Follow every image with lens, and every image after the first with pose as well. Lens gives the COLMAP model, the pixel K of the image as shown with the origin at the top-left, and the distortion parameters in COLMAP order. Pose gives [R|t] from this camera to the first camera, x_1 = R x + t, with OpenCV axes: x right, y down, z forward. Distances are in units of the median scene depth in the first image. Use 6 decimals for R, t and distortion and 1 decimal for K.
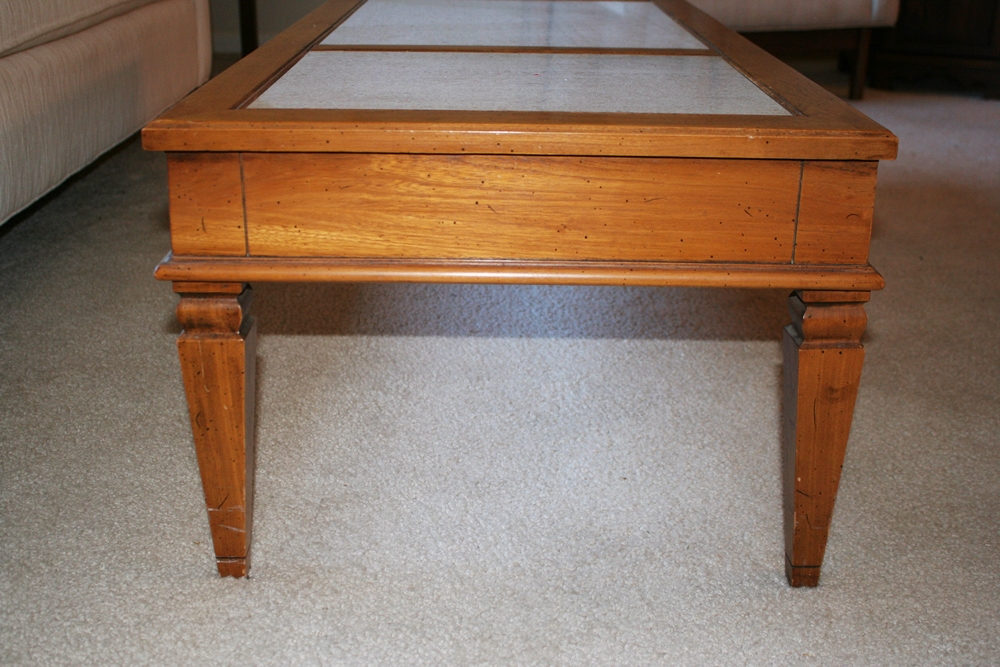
lens RADIAL K [[1158.5, 0, 500.0], [0, 1158.5, 333.5], [0, 0, 1]] dist [-0.022274, -0.016006]
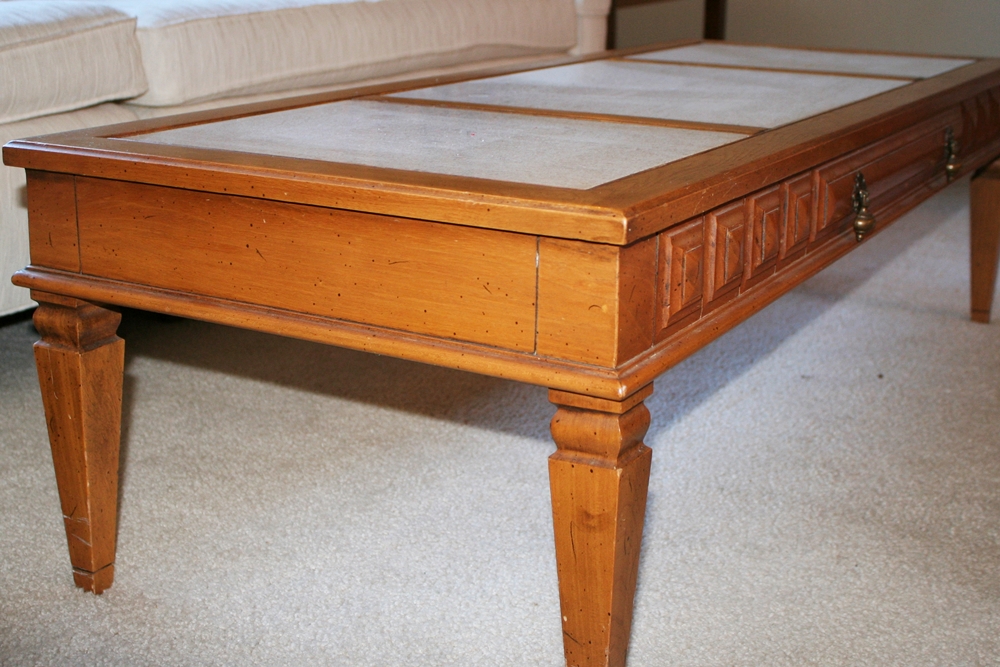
lens RADIAL K [[1383.1, 0, 500.0], [0, 1383.1, 333.5], [0, 0, 1]] dist [-0.038245, -0.030821]
pose [[0.869511, 0.136560, -0.474660, 0.704968], [-0.185193, 0.981048, -0.057000, -0.011761], [0.457880, 0.137466, 0.878322, 0.074641]]
